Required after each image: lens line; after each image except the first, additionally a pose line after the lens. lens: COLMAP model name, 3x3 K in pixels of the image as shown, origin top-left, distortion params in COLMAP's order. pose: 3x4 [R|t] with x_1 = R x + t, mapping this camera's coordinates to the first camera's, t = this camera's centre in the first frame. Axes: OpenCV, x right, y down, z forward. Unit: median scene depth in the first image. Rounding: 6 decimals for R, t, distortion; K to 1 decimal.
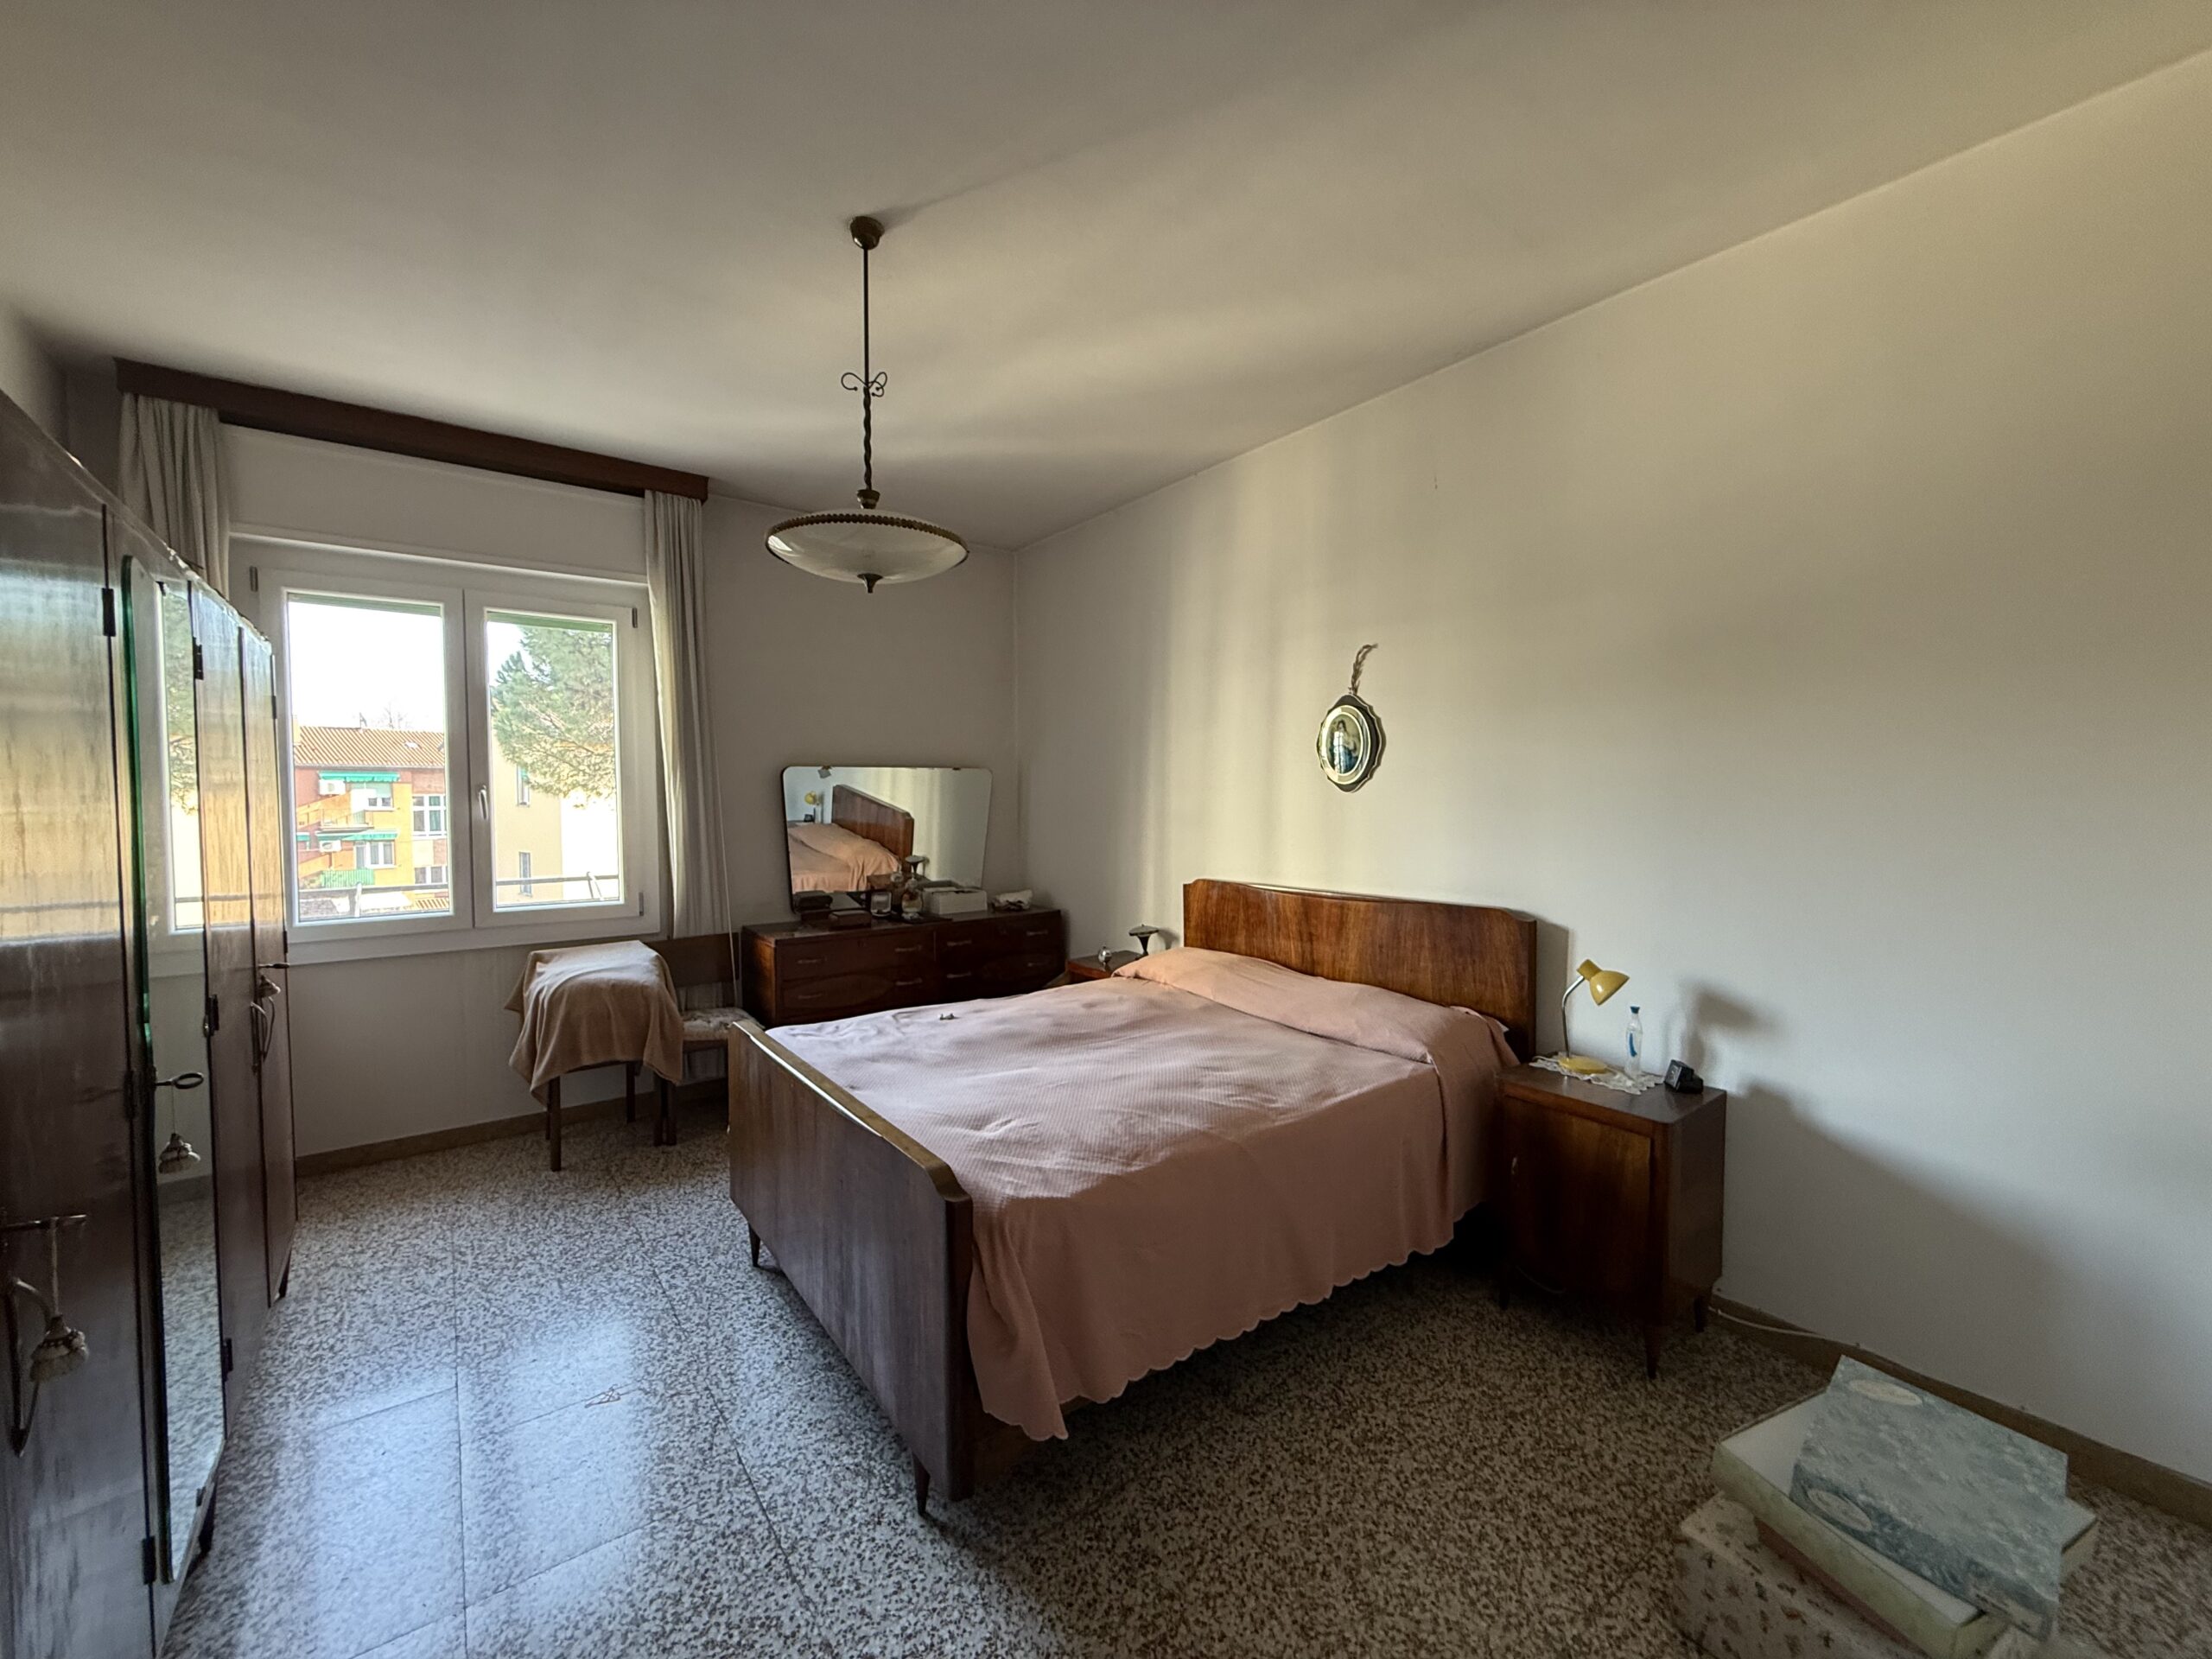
lens RADIAL K [[881.5, 0, 1099.6], [0, 881.5, 831.0], [0, 0, 1]] dist [0.003988, -0.000022]
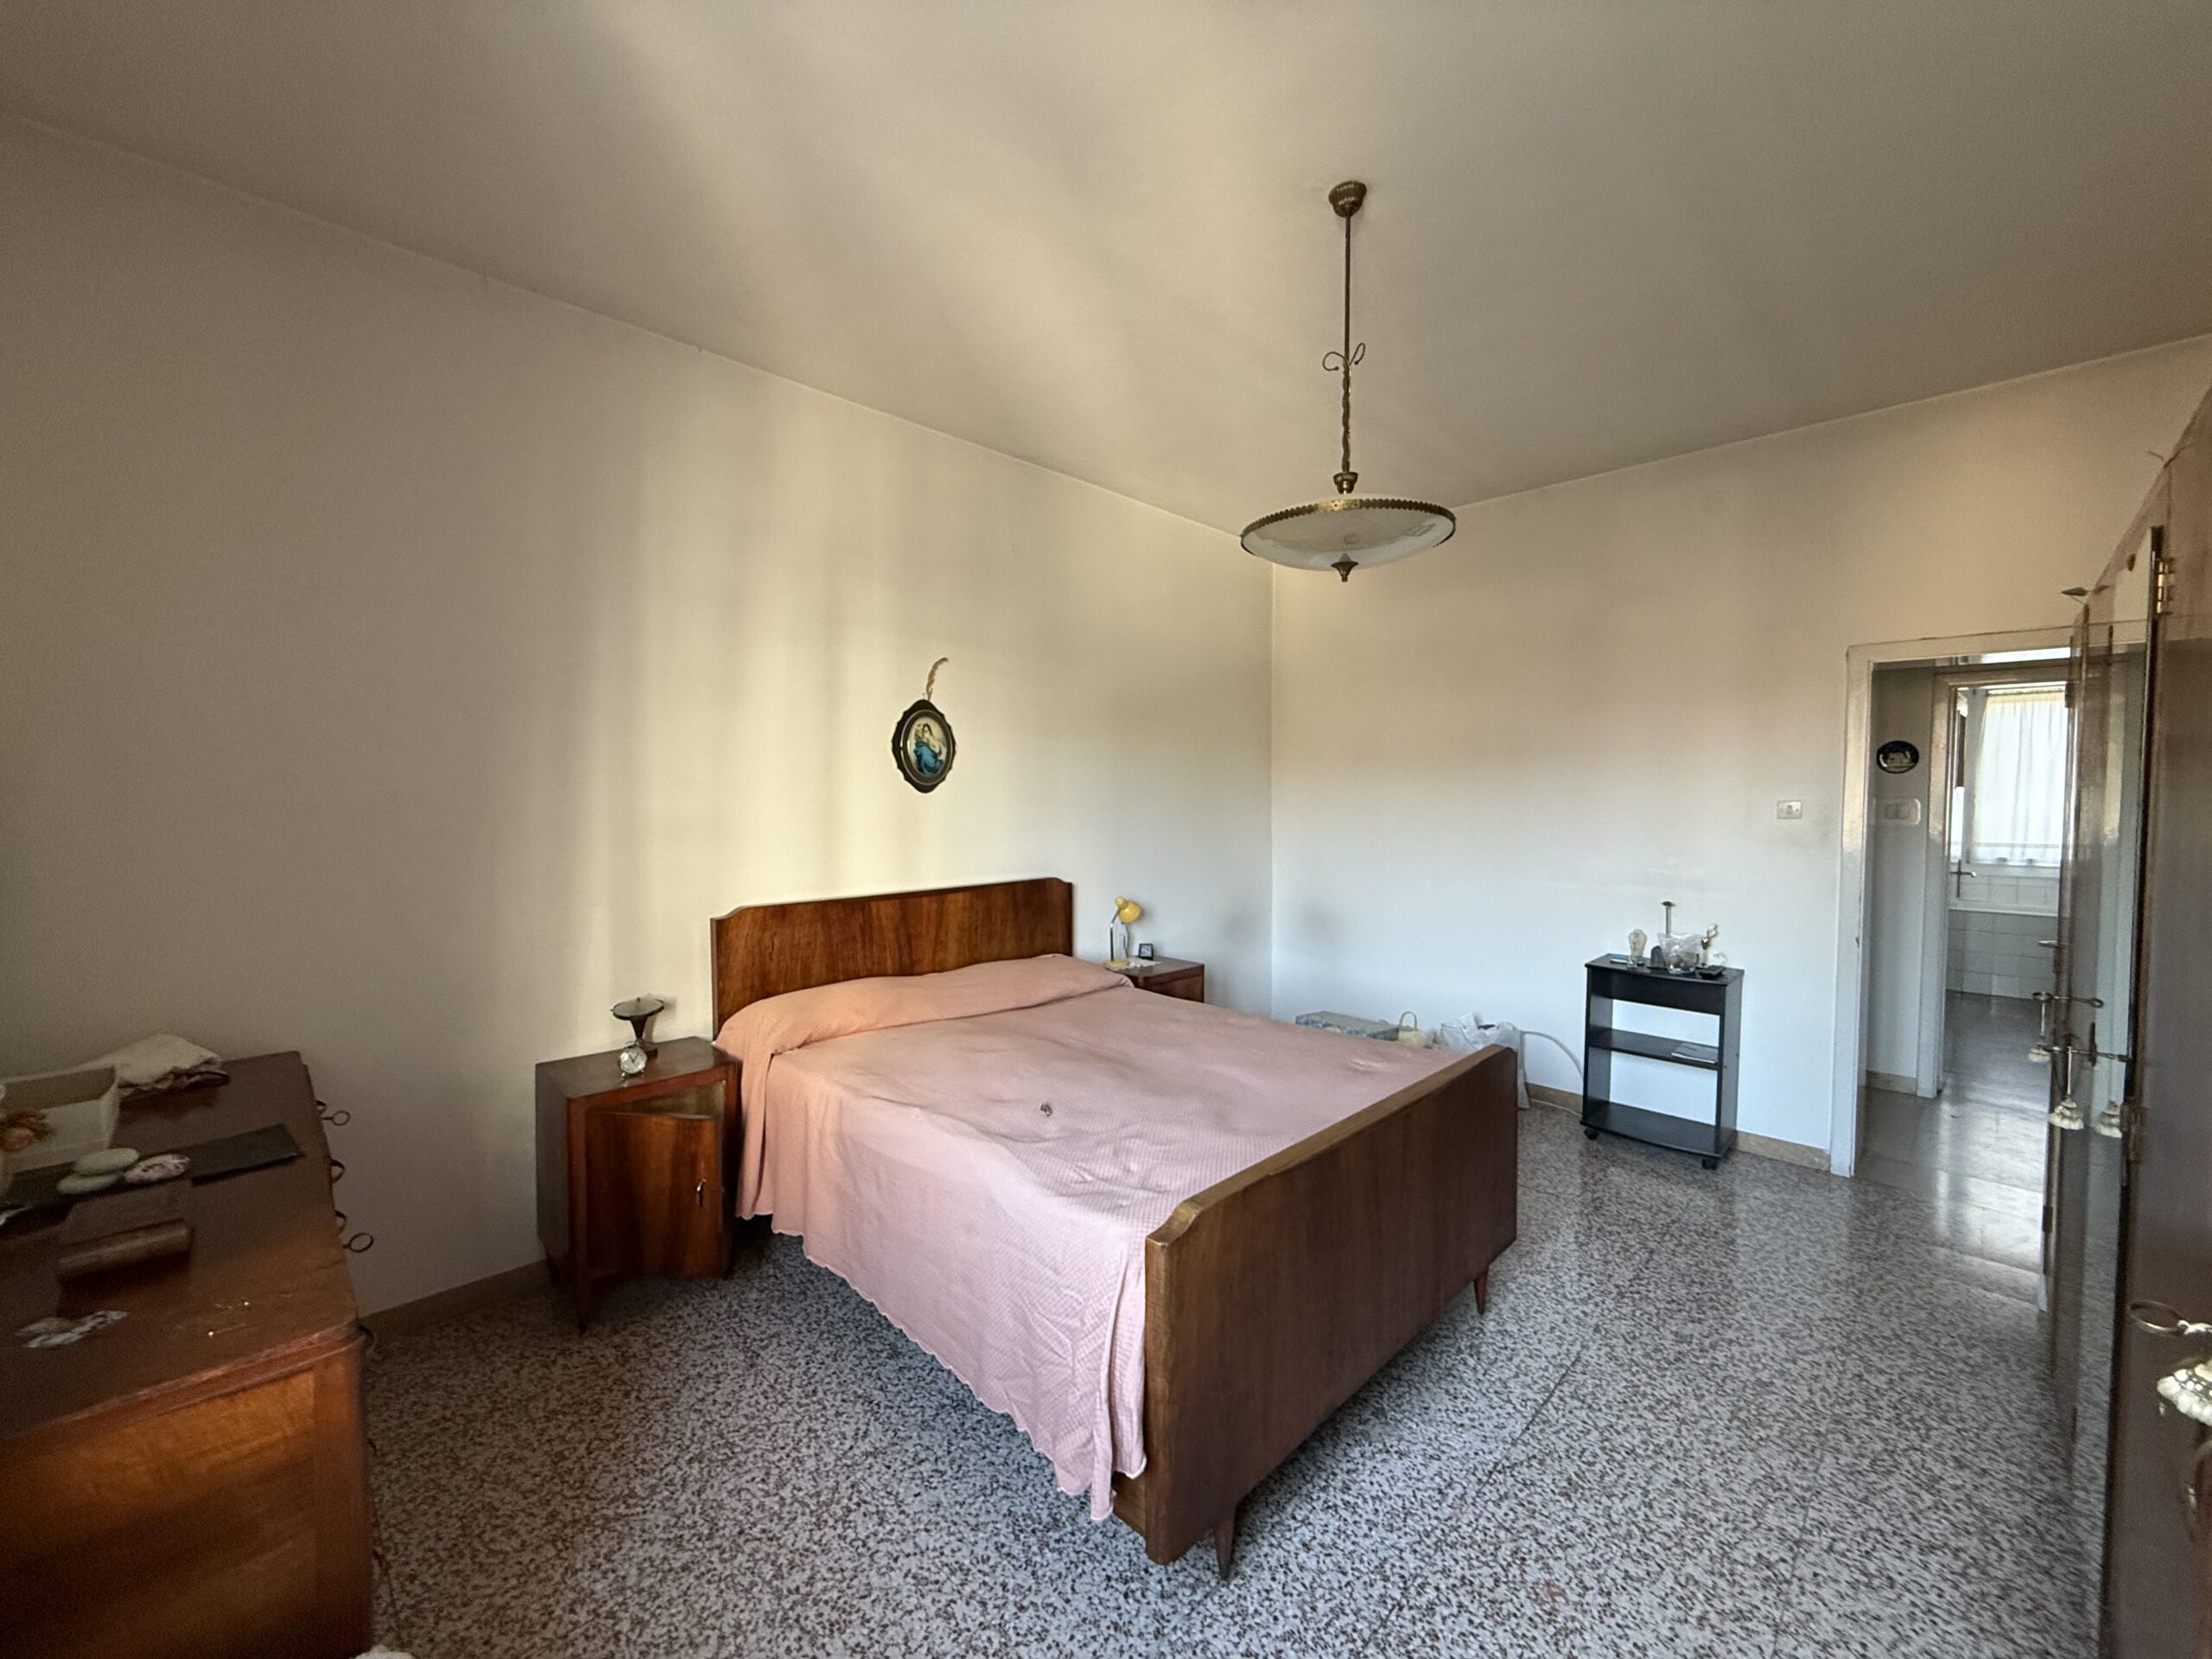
lens RADIAL K [[881.5, 0, 1107.6], [0, 881.5, 827.6], [0, 0, 1]] dist [0.003988, -0.000022]
pose [[-0.143927, -0.036089, 0.988930, -0.890369], [0.040345, 0.998290, 0.042302, -0.043370], [-0.988766, 0.045986, -0.142225, 1.062666]]
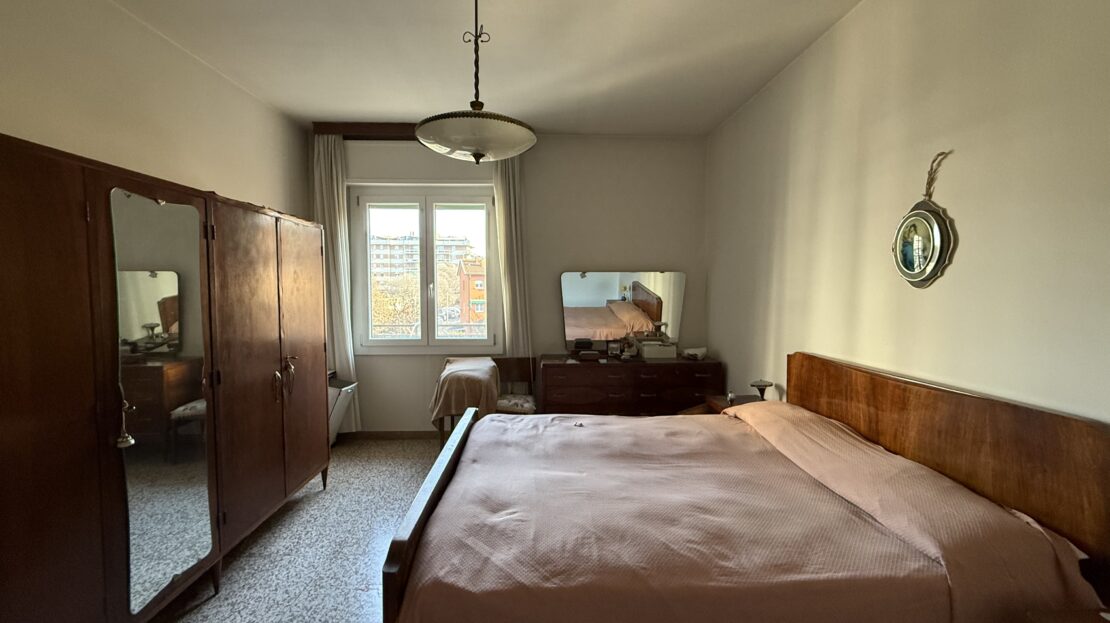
lens RADIAL K [[442.1, 0, 553.1], [0, 442.1, 311.2], [0, 0, 1]] dist [0.002122, 0.000047]
pose [[0.820131, 0.036672, -0.571000, 0.253098], [-0.028074, 0.999321, 0.023858, -0.017378], [0.571487, -0.003537, 0.820604, 0.308762]]
